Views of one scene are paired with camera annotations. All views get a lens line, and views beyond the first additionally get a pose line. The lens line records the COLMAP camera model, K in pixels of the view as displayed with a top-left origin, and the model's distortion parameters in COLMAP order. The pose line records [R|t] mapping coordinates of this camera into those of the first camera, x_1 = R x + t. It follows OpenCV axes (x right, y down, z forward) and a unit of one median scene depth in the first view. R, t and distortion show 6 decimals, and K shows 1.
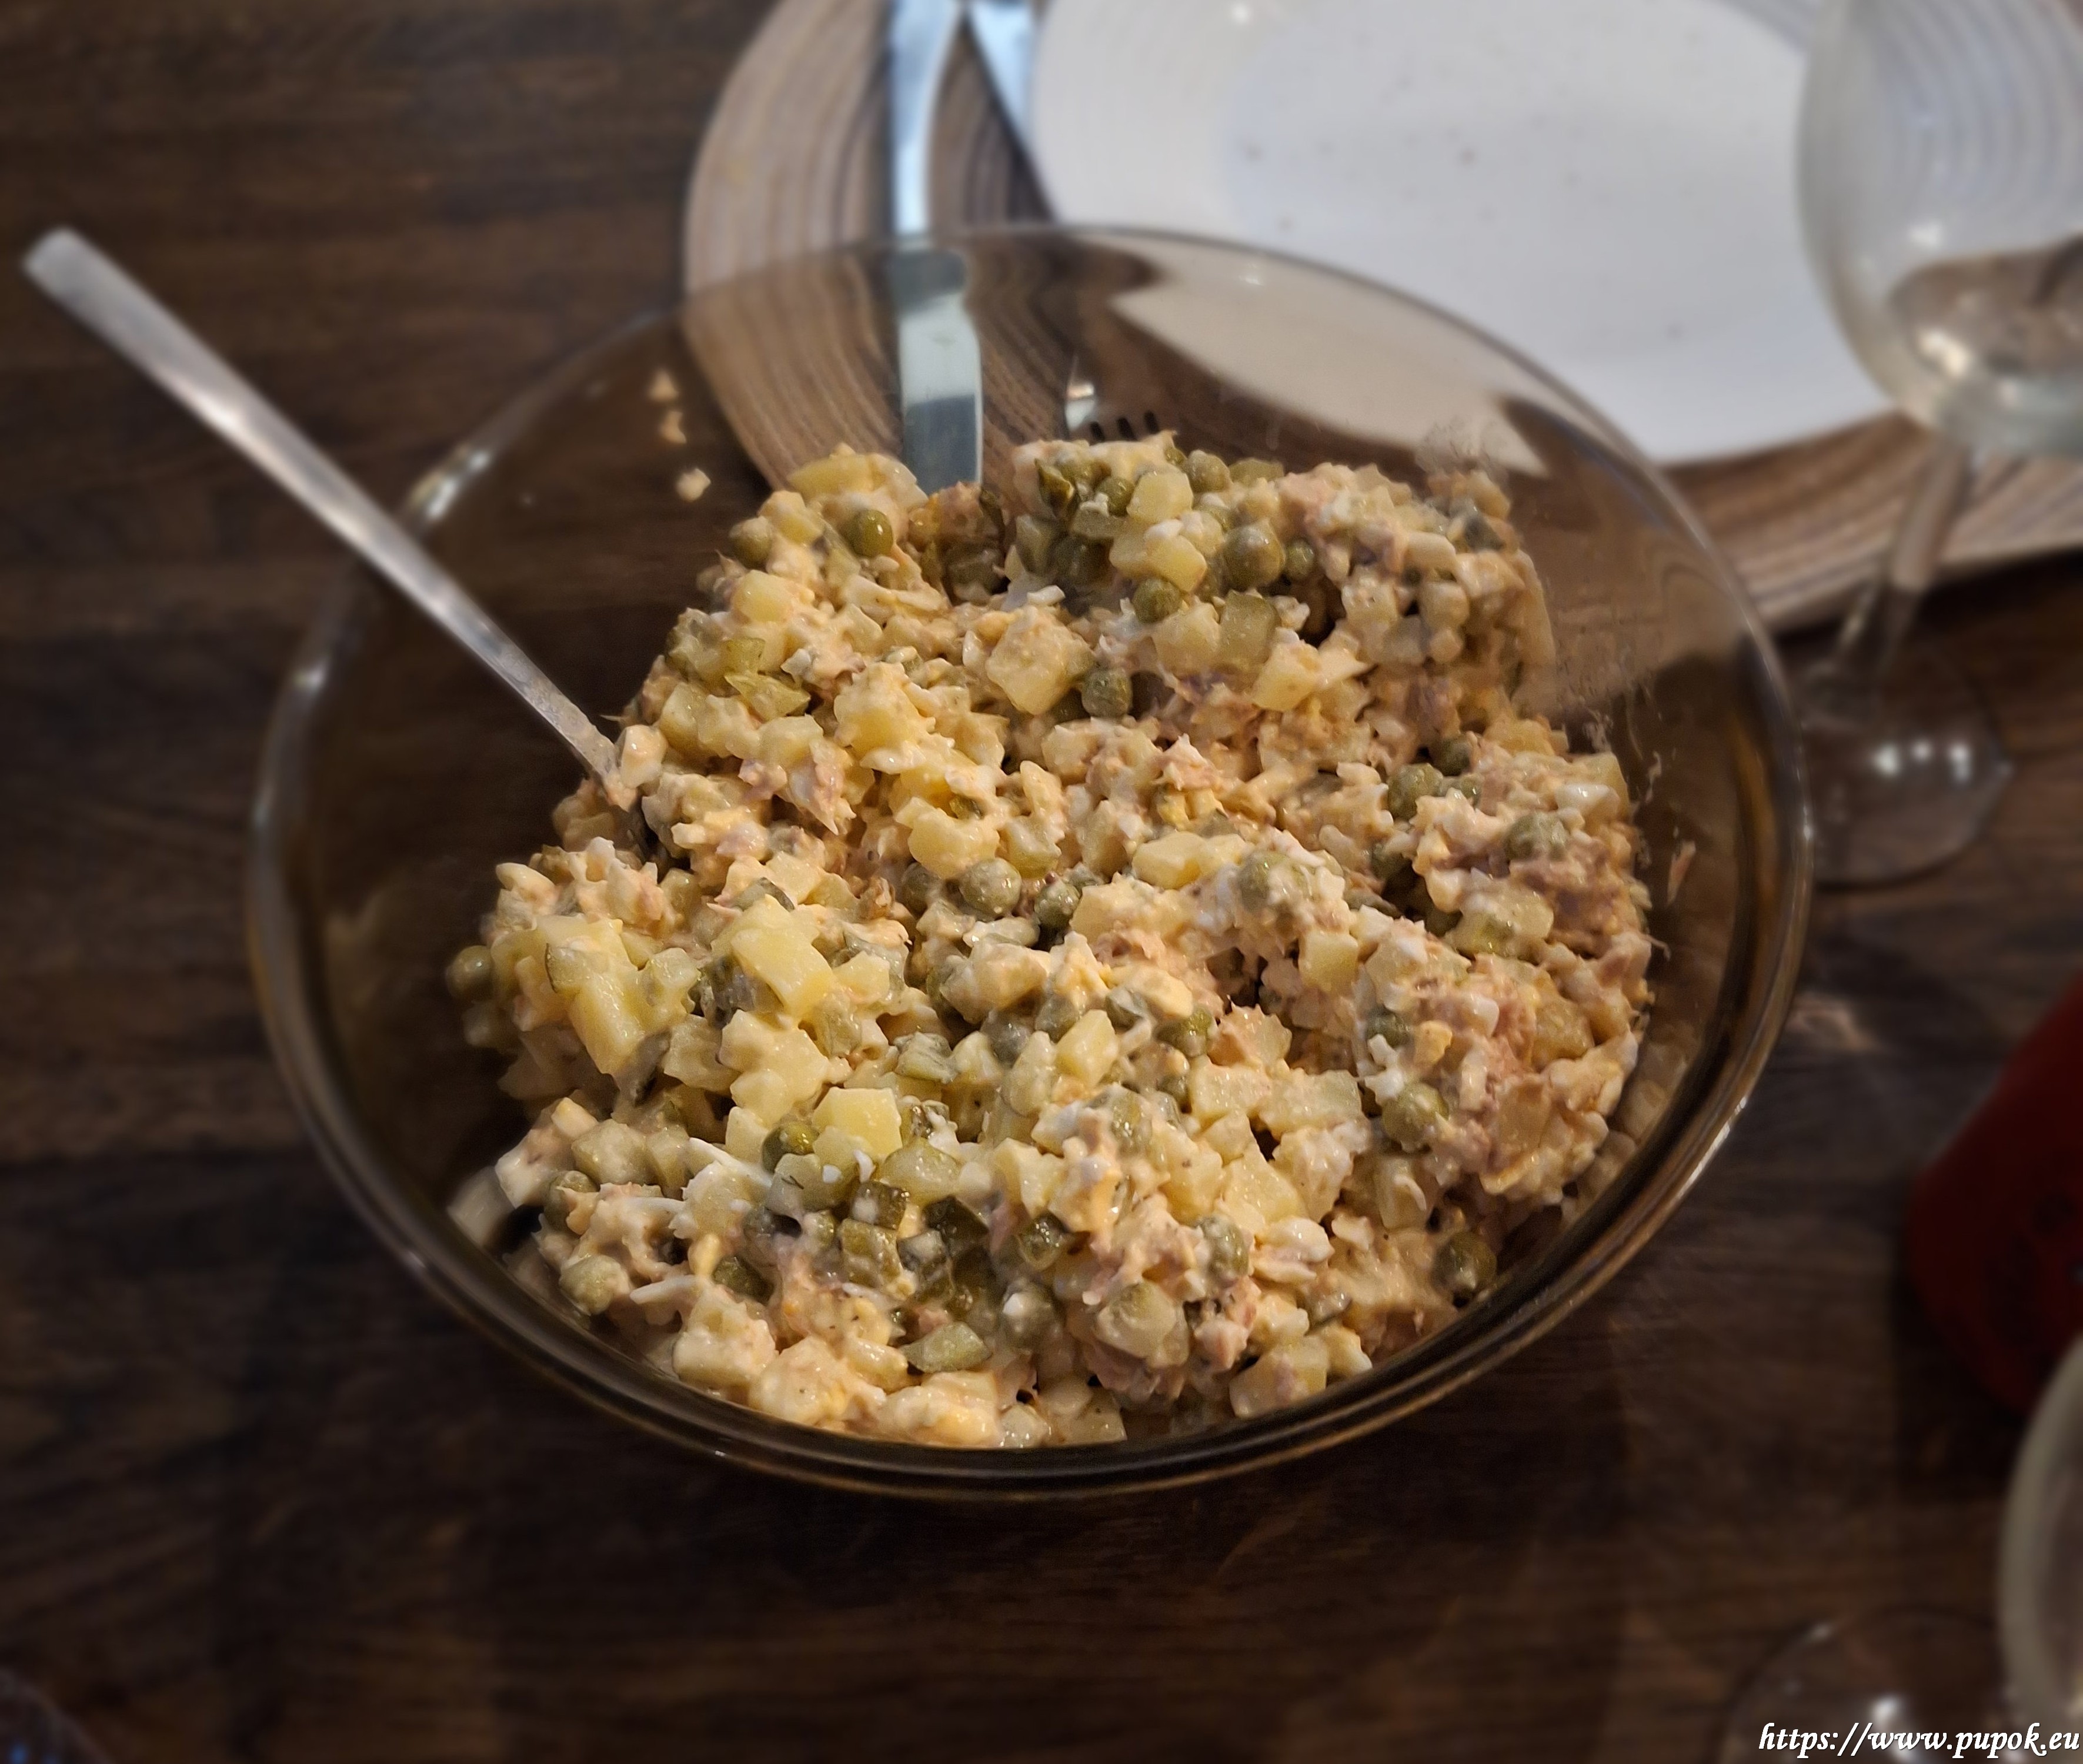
lens RADIAL K [[1724.6, 0, 1004.3], [0, 1724.6, 885.0], [0, 0, 1]] dist [0.131090, -0.237133]
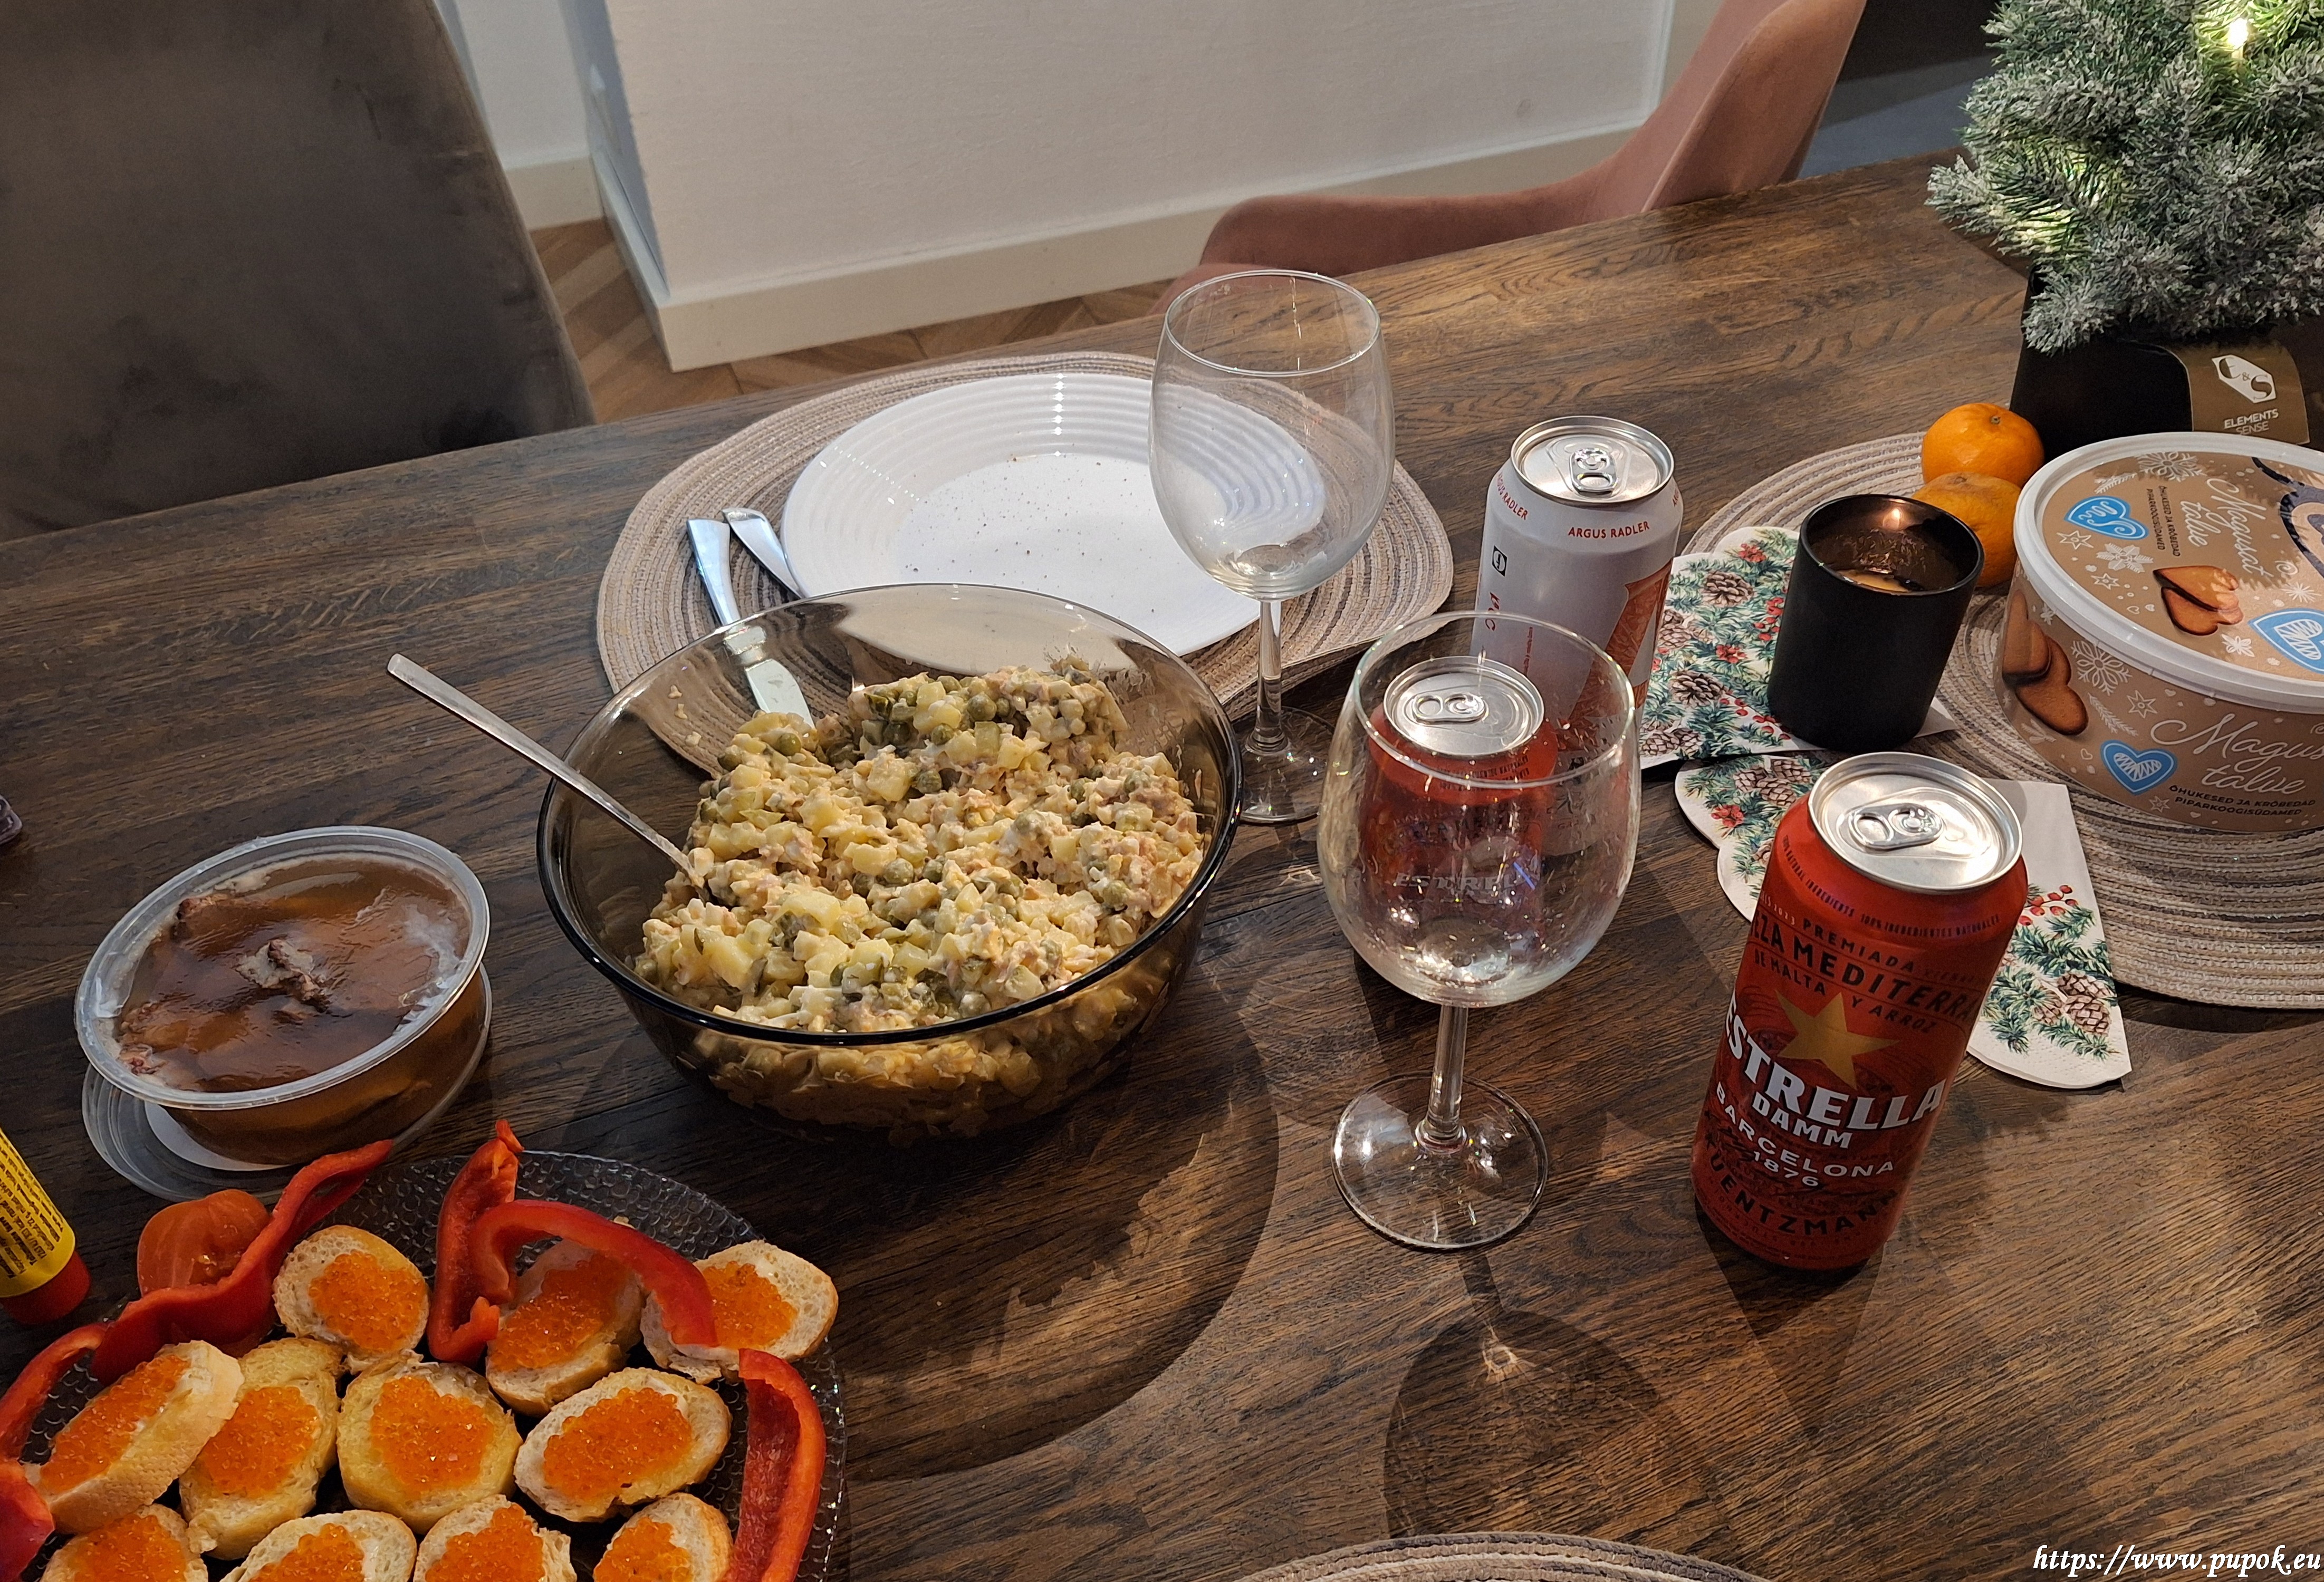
lens RADIAL K [[1666.7, 0, 1162.0], [0, 1666.7, 791.0], [0, 0, 1]] dist [0.000760, -0.001623]
pose [[0.934133, -0.194726, 0.299126, -0.284056], [0.280072, 0.919416, -0.276104, 0.537196], [-0.221257, 0.341694, 0.913395, -0.889361]]
